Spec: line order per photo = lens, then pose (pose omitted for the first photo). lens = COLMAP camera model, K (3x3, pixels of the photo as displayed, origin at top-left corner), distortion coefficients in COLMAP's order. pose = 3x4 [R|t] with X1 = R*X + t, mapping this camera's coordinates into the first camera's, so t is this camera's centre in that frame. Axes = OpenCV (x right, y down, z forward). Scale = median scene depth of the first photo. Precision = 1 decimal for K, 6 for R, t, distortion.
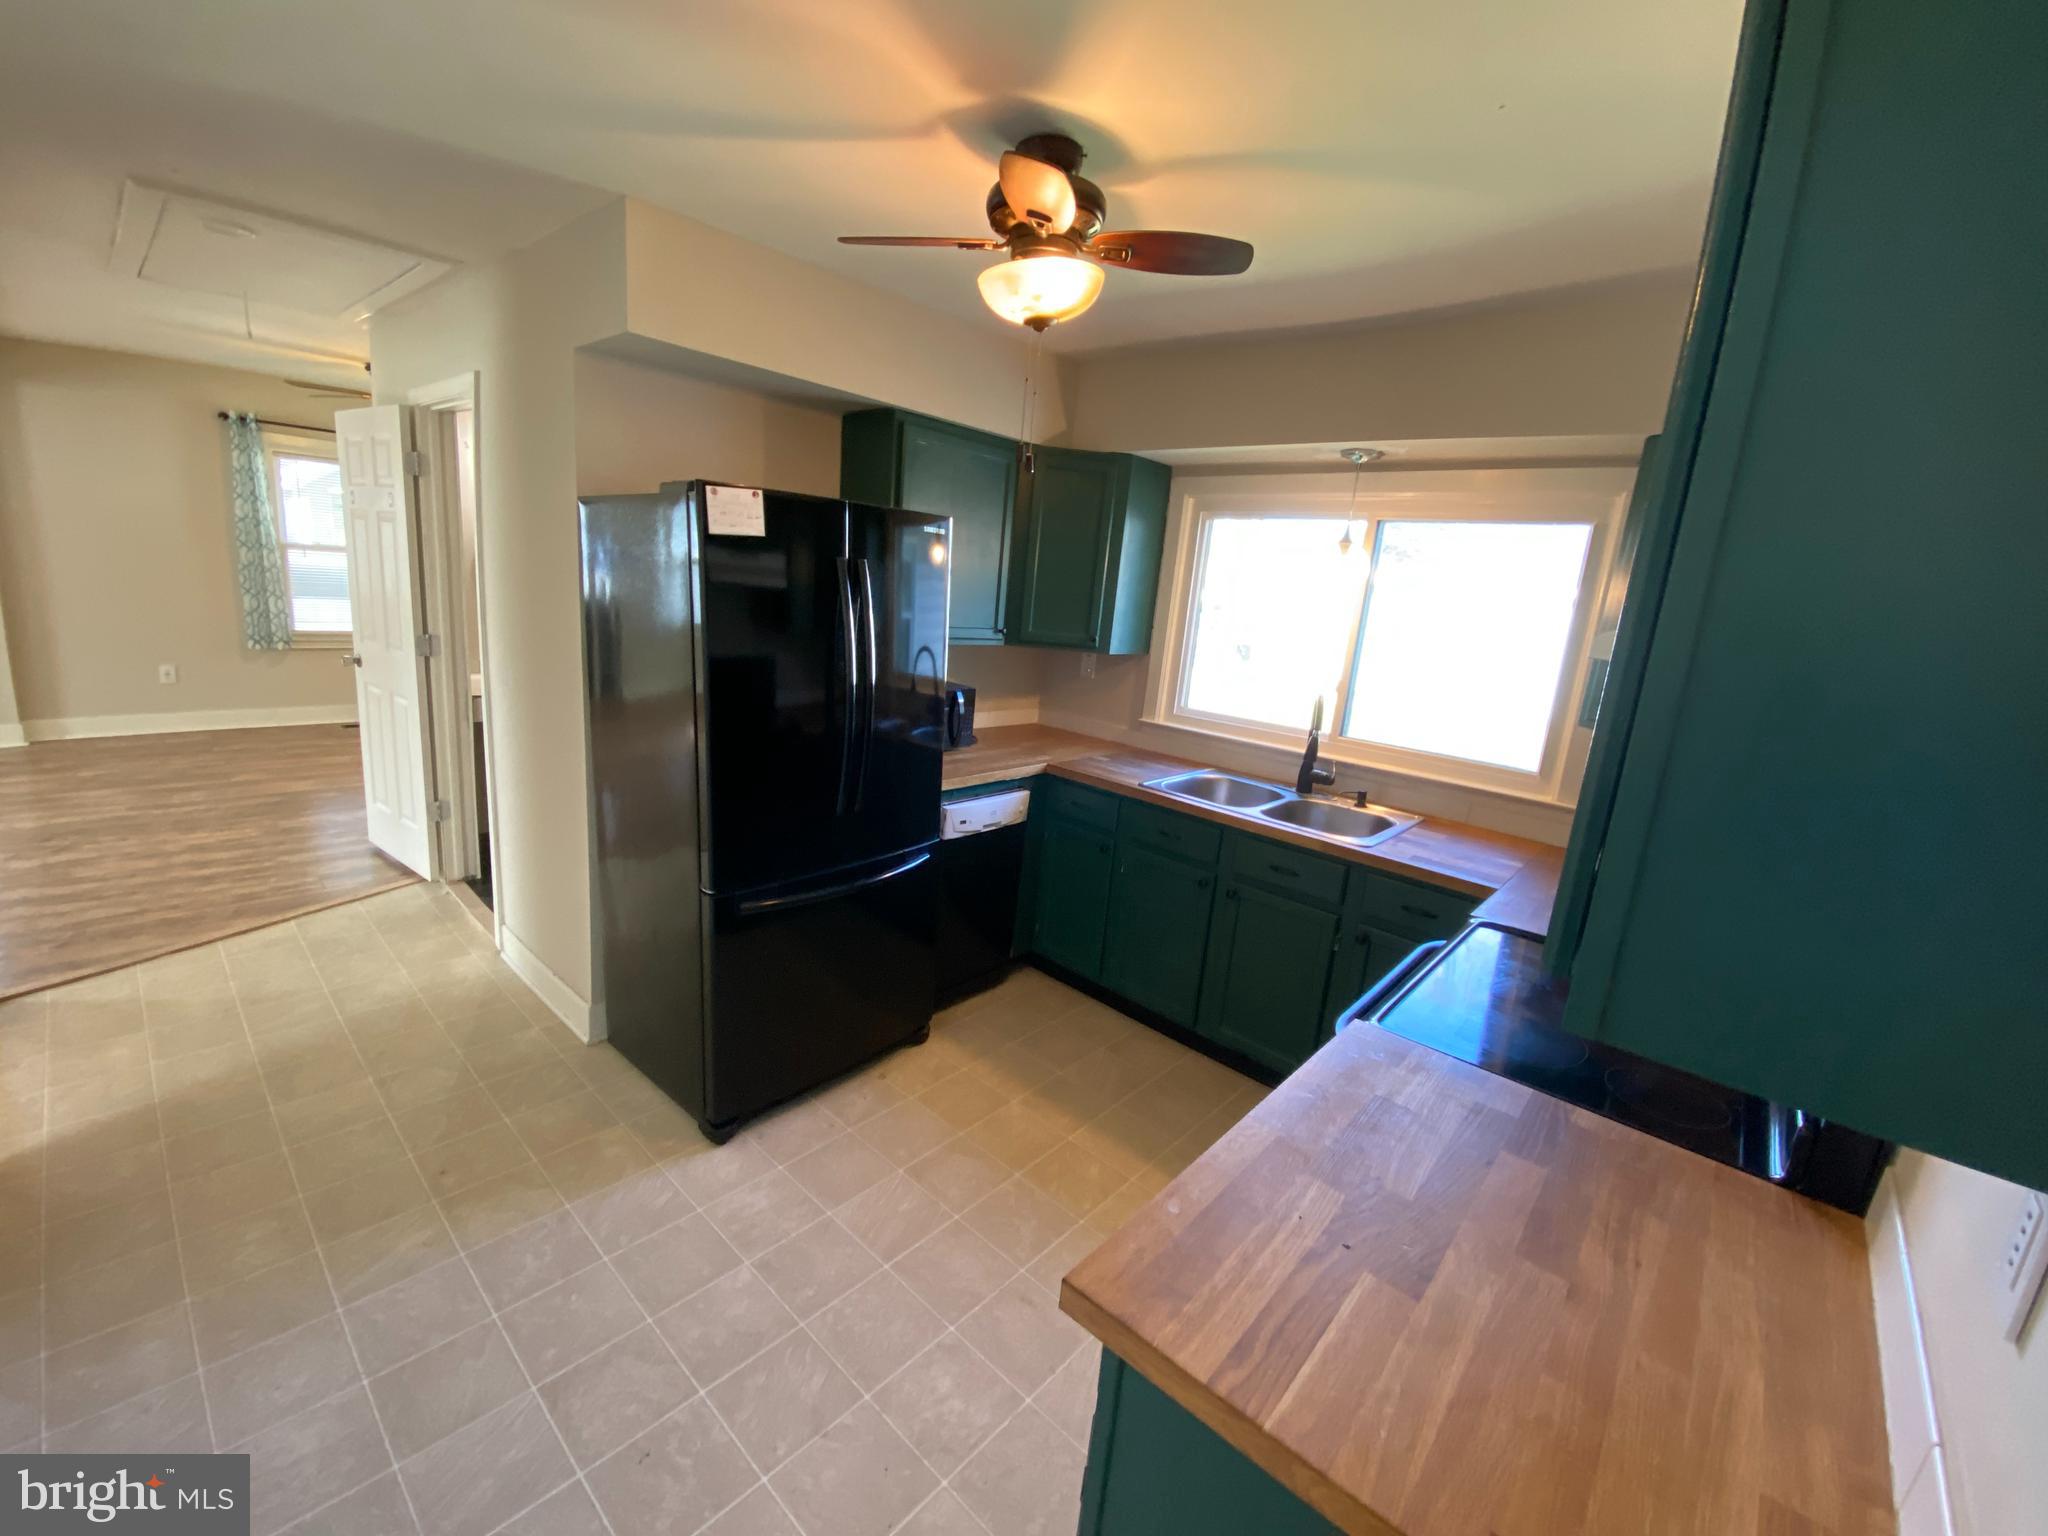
lens RADIAL K [[829.5, 0, 1024.0], [0, 829.5, 768.0], [0, 0, 1]] dist [0.055985, -0.047638]
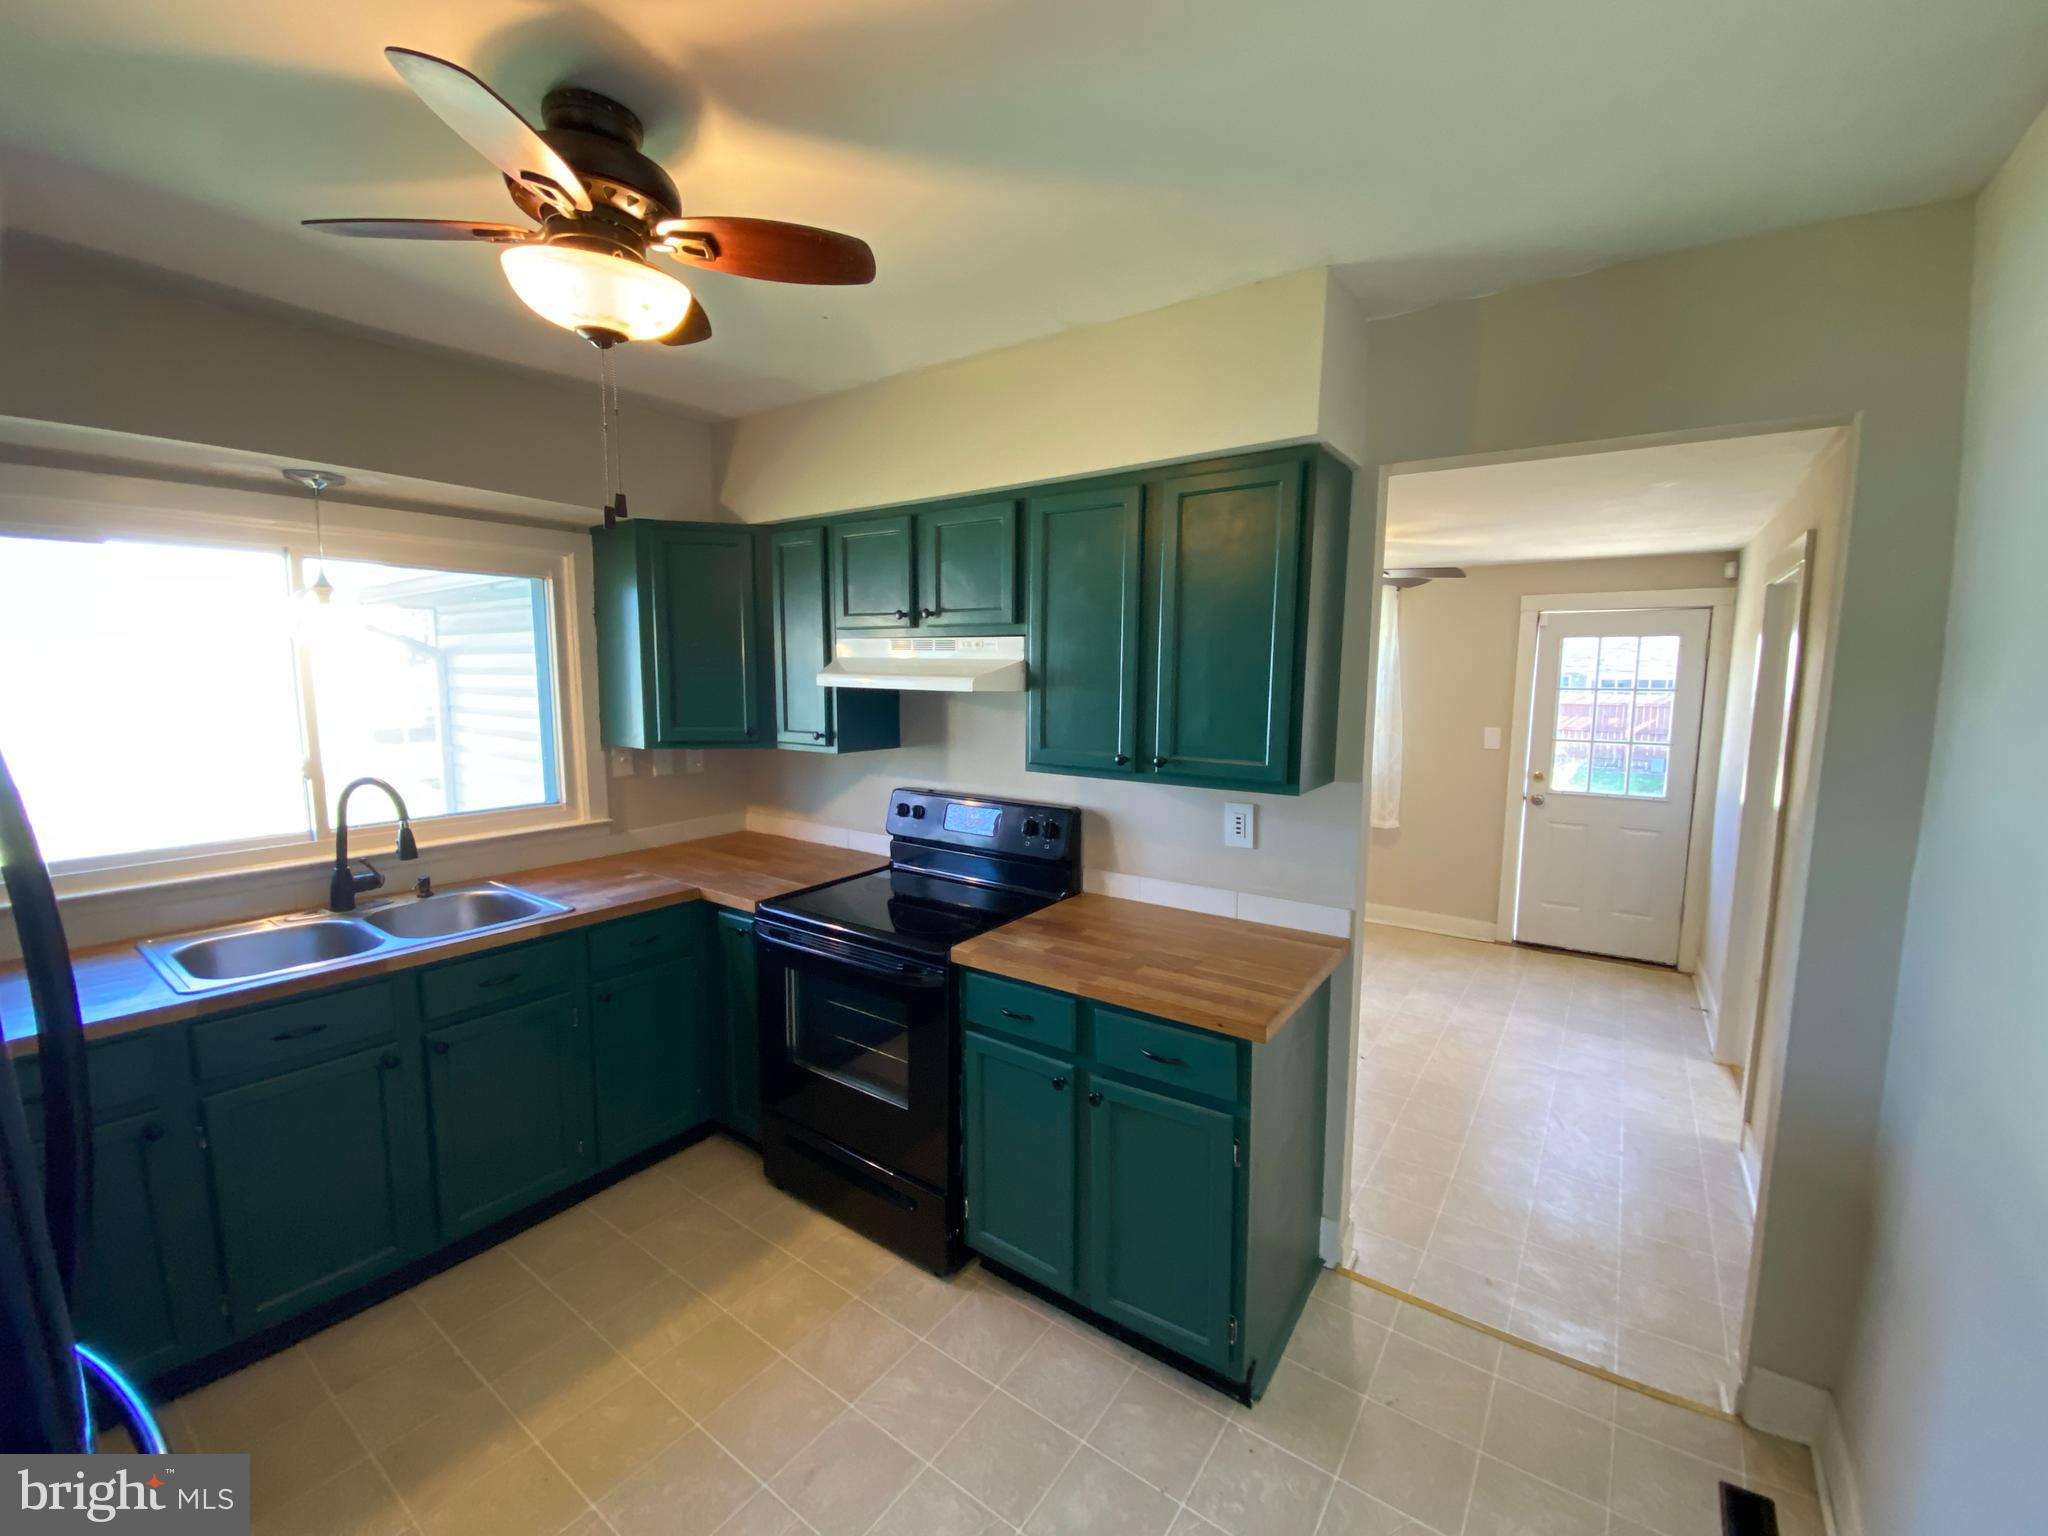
lens RADIAL K [[834.7, 0, 1024.0], [0, 834.7, 768.0], [0, 0, 1]] dist [0.030327, -0.026265]
pose [[-0.121383, -0.201124, 0.972016, -0.490302], [0.198899, 0.954467, 0.222331, -0.151783], [-0.972474, 0.220321, -0.075853, 0.458874]]
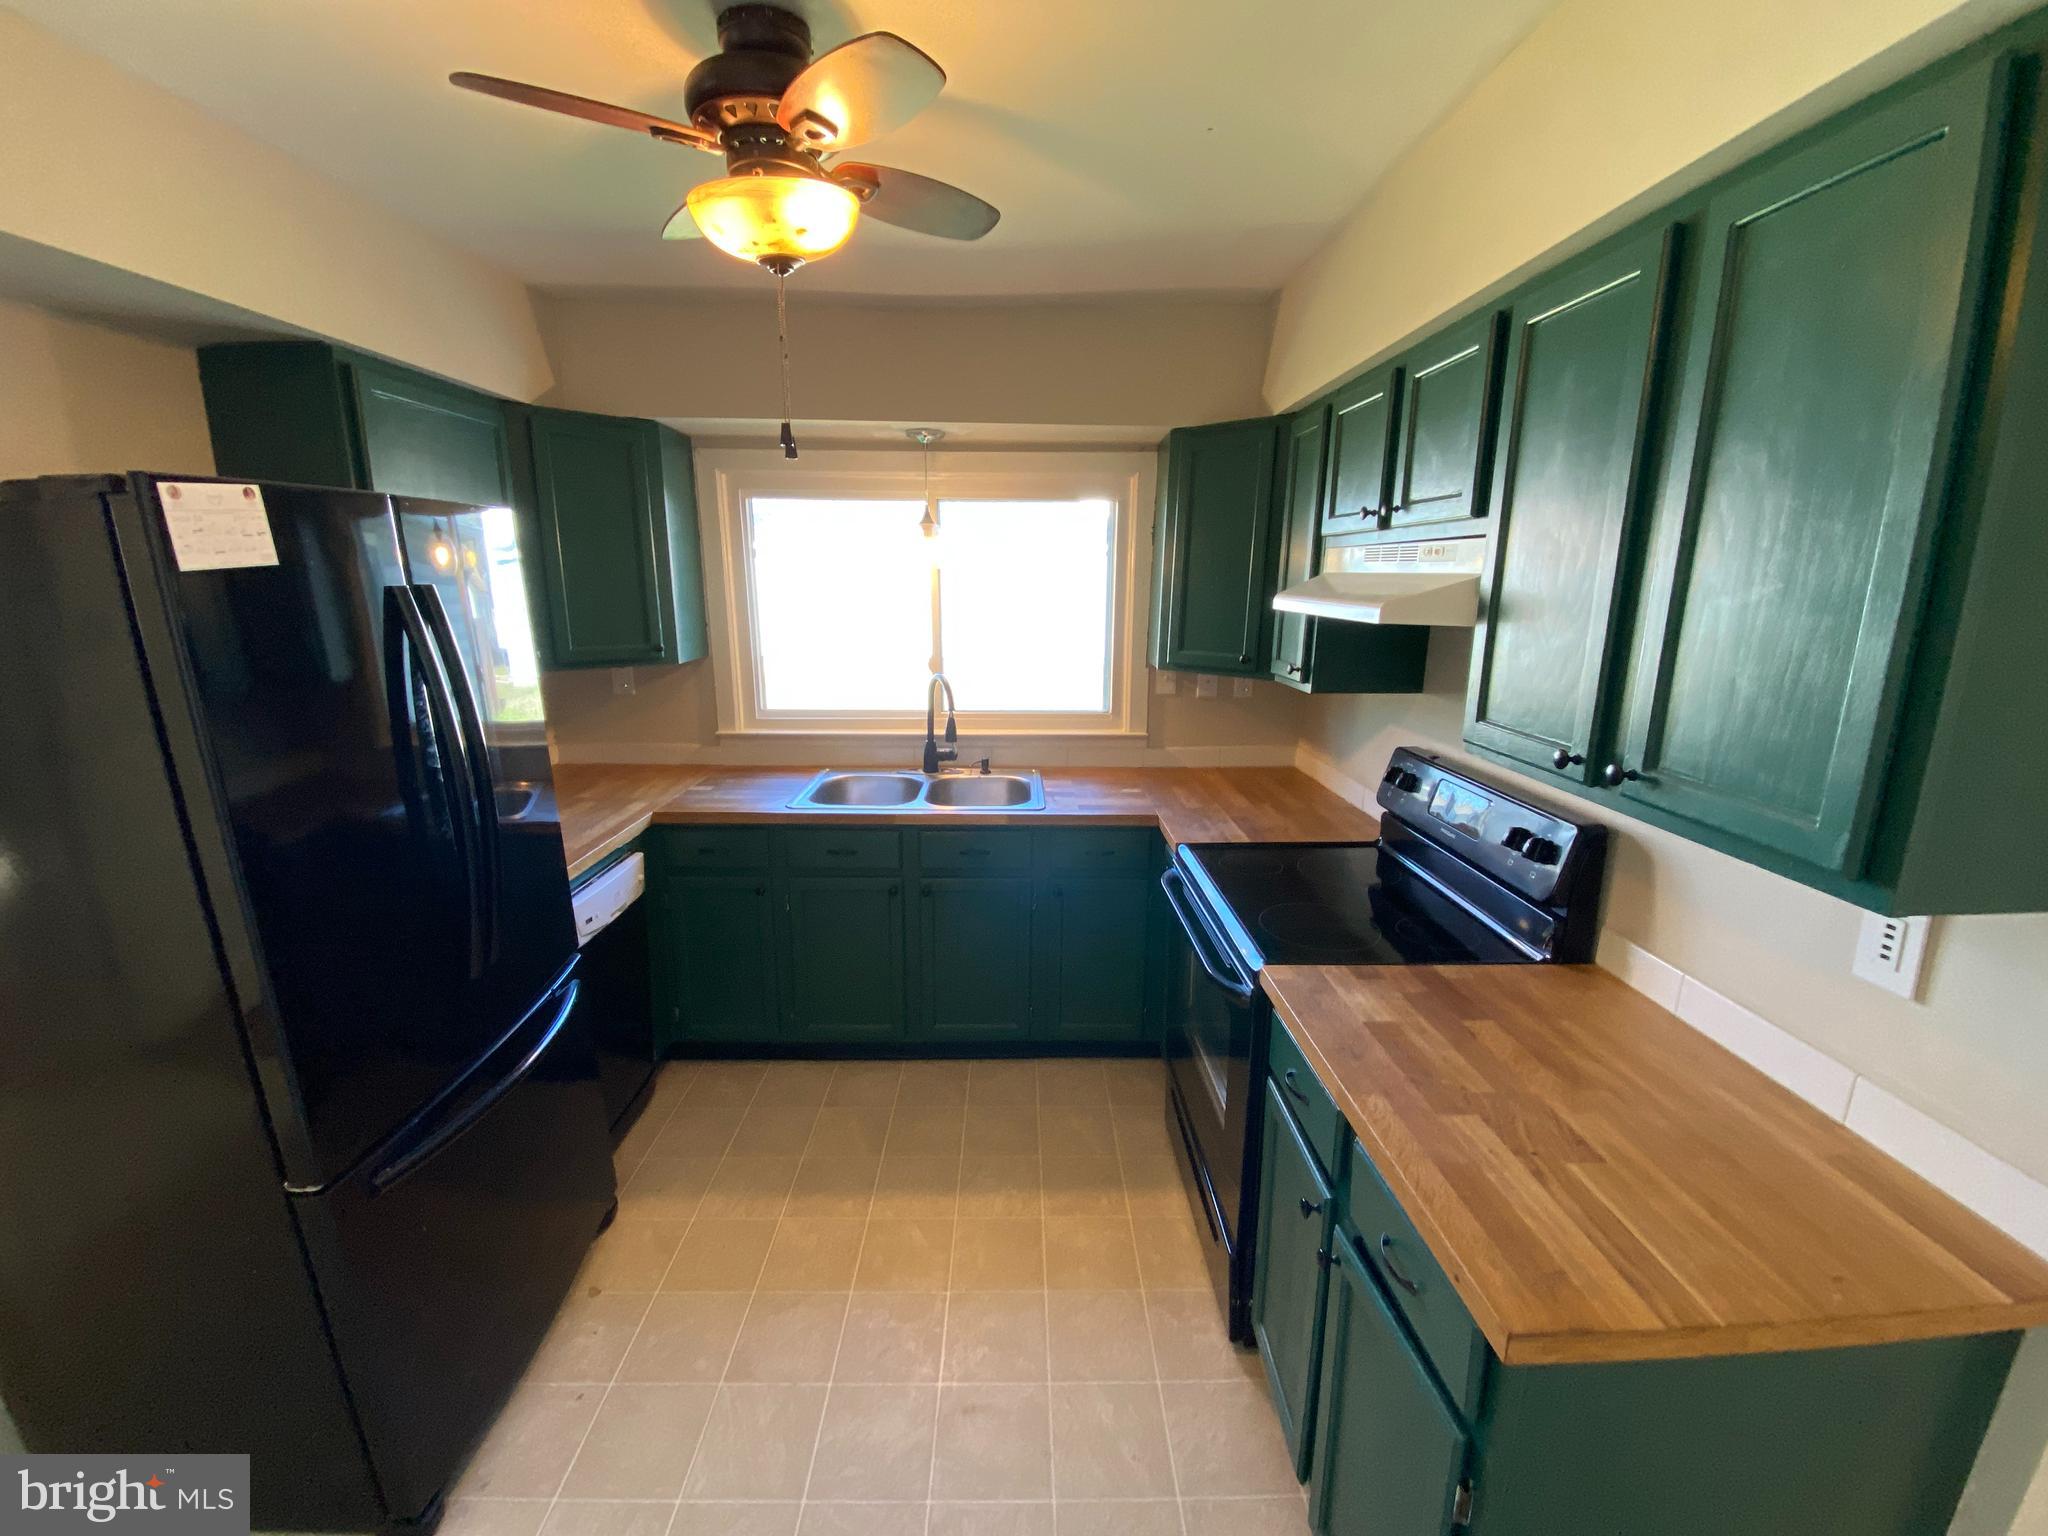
lens RADIAL K [[834.7, 0, 1024.0], [0, 834.7, 768.0], [0, 0, 1]] dist [0.030327, -0.026265]
pose [[0.730832, -0.232147, 0.641866, -0.244846], [0.205424, 0.971593, 0.117505, -0.076227], [-0.650911, 0.045978, 0.757760, 0.174876]]
